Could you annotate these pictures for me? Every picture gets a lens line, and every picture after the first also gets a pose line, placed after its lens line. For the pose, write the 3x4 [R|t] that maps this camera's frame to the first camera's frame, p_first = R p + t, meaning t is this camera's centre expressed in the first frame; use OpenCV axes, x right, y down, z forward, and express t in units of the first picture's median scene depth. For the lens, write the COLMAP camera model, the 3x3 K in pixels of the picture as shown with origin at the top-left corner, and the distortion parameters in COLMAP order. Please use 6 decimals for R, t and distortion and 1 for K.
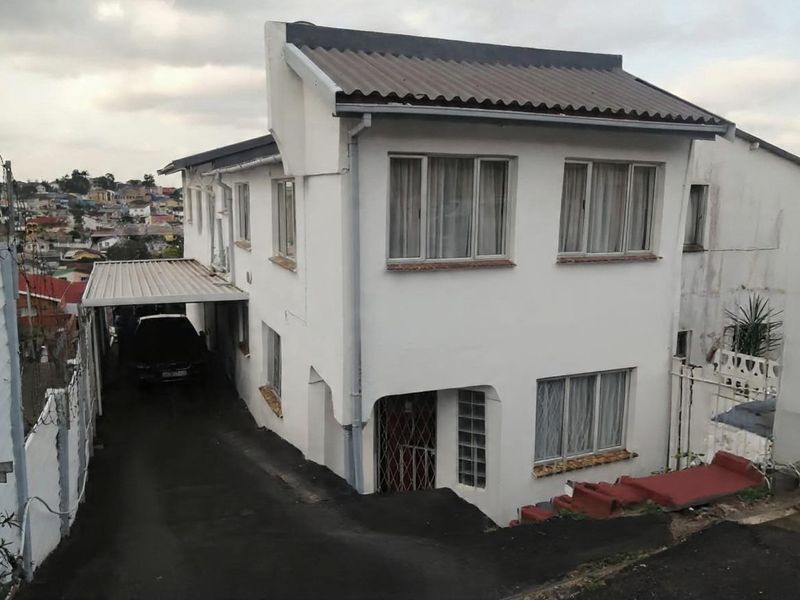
lens RADIAL K [[646.5, 0, 401.6], [0, 646.5, 298.9], [0, 0, 1]] dist [-0.003942, 0.004643]
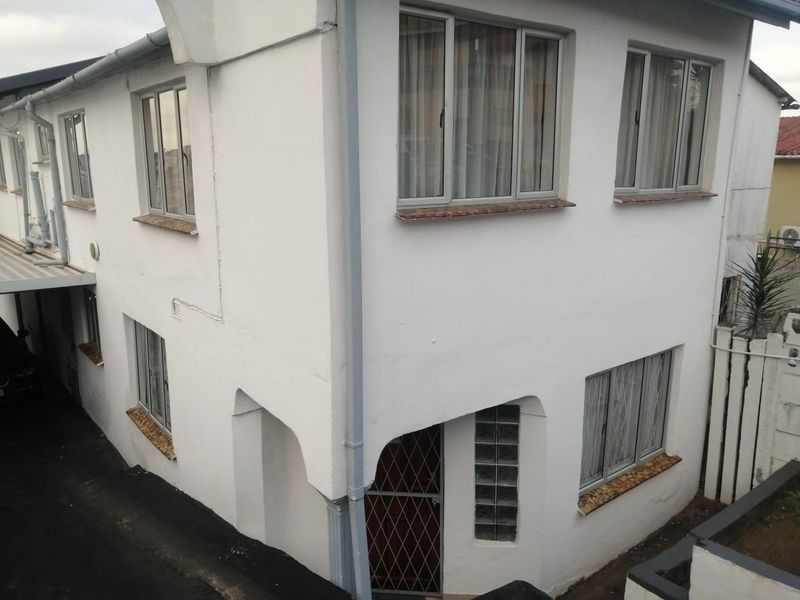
lens RADIAL K [[646.5, 0, 396.6], [0, 646.5, 302.0], [0, 0, 1]] dist [-0.003942, 0.004643]
pose [[0.969115, -0.066689, 0.237423, -0.120430], [0.053595, 0.996686, 0.061194, -0.005995], [-0.240717, -0.046580, 0.969477, 0.336916]]
